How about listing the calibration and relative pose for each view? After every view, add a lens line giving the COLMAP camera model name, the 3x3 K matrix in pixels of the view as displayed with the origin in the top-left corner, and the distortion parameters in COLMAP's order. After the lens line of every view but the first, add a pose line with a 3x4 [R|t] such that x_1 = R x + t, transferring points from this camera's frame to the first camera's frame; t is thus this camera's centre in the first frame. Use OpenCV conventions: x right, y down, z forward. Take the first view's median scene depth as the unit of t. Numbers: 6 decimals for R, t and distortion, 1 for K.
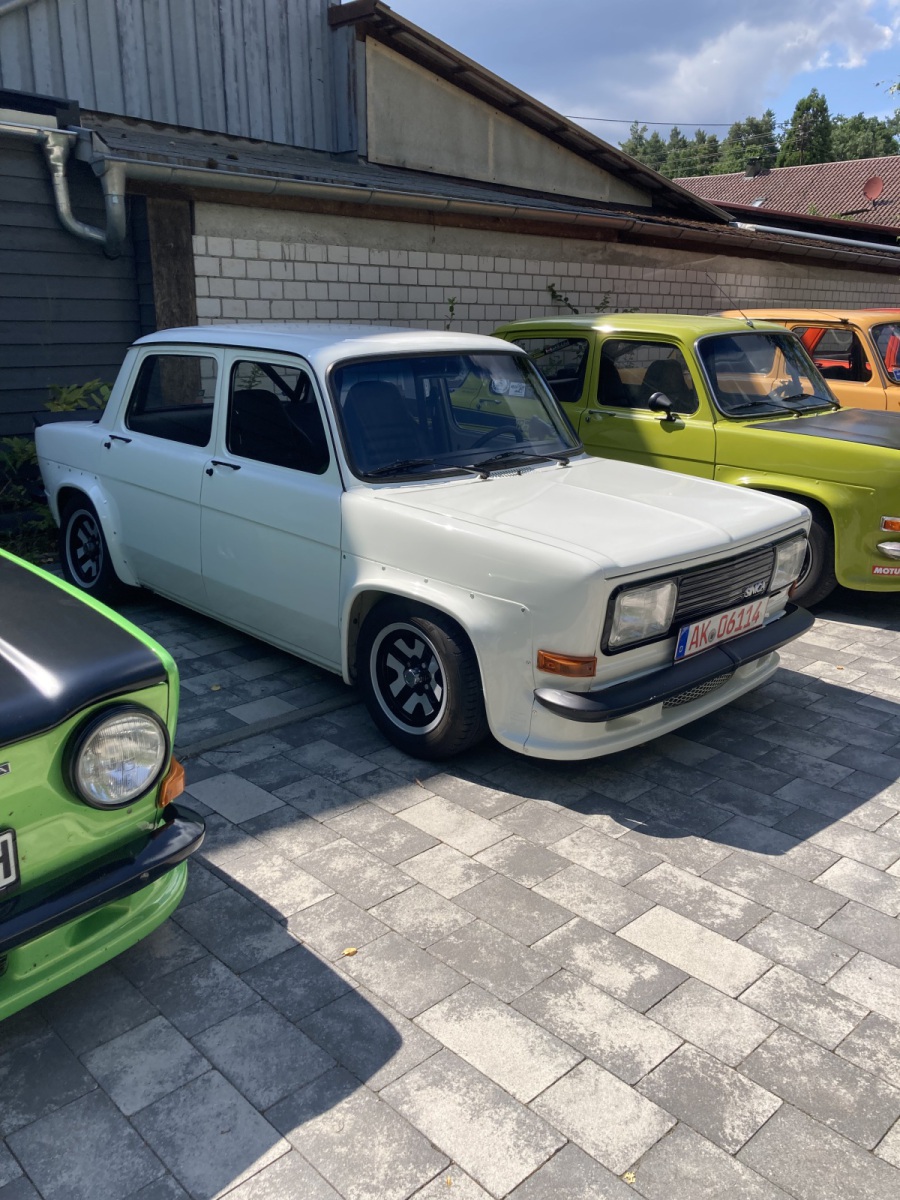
lens RADIAL K [[998.7, 0, 450.0], [0, 998.7, 600.0], [0, 0, 1]] dist [0.001629, 0.042043]
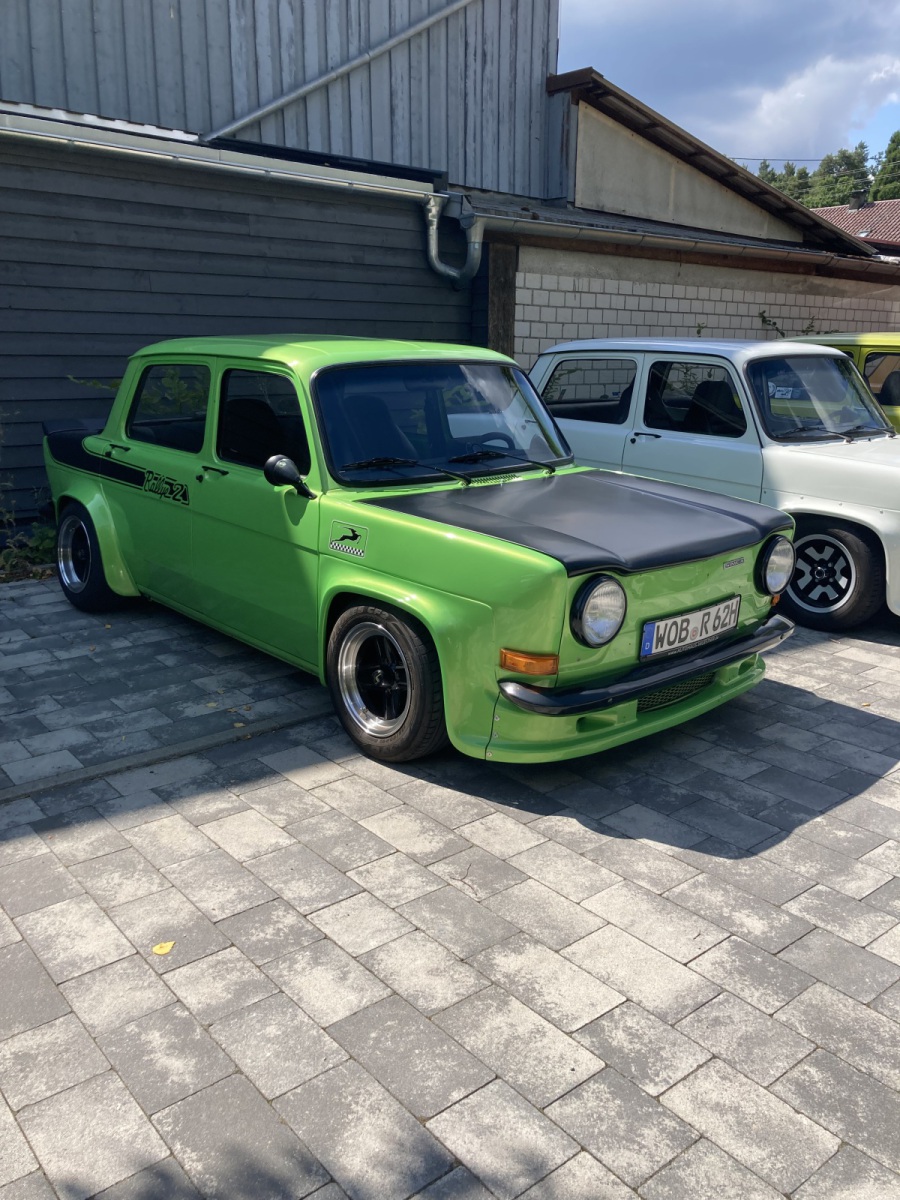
lens RADIAL K [[998.7, 0, 450.0], [0, 998.7, 600.0], [0, 0, 1]] dist [0.001629, 0.042043]
pose [[0.997470, 0.019378, -0.068402, -0.163628], [-0.021327, 0.999384, -0.027878, 0.057860], [0.067819, 0.029266, 0.997268, -0.169667]]
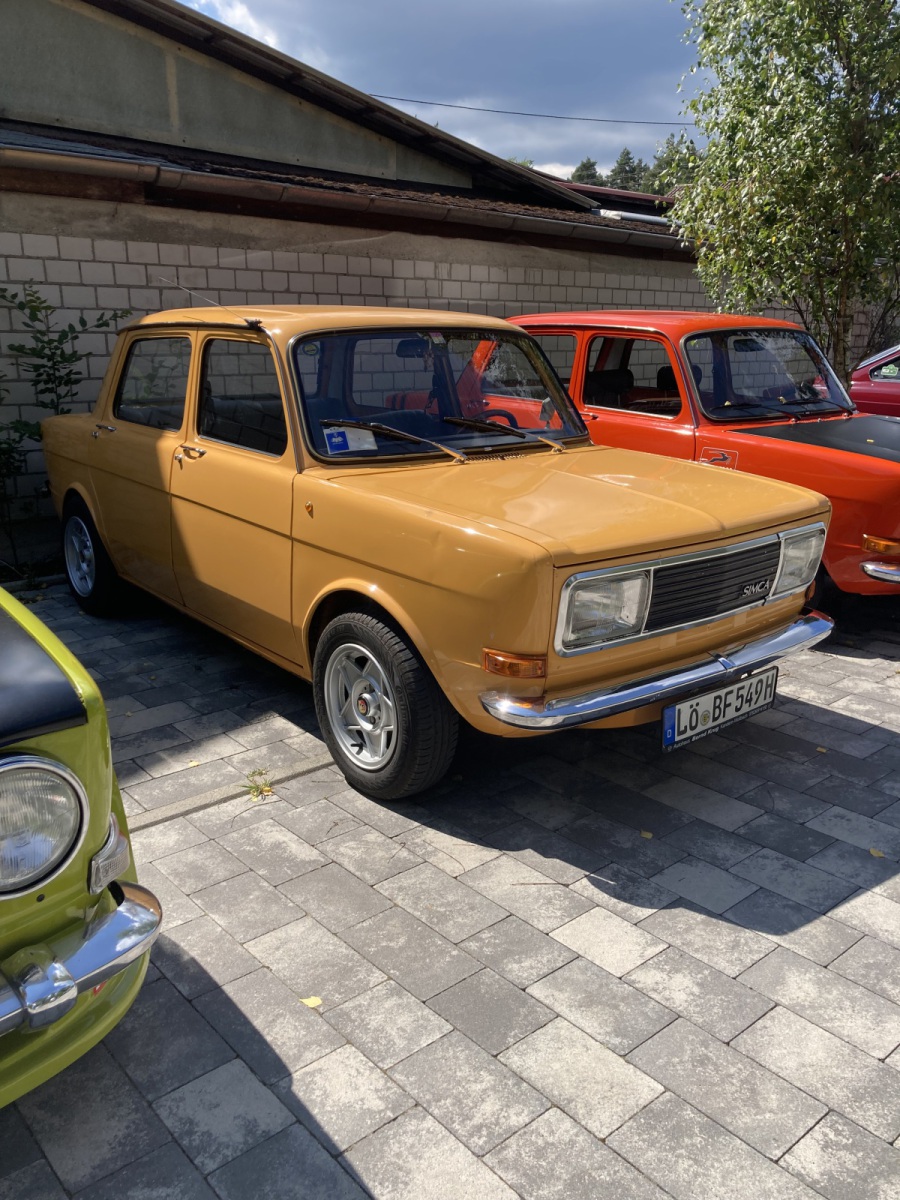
lens RADIAL K [[971.5, 0, 449.8], [0, 971.5, 615.6], [0, 0, 1]] dist [0.007917, 0.015821]
pose [[0.998134, 0.009110, -0.060385, 0.383830], [-0.008883, 0.999952, 0.004011, -0.107190], [0.060418, -0.003468, 0.998167, 0.405414]]
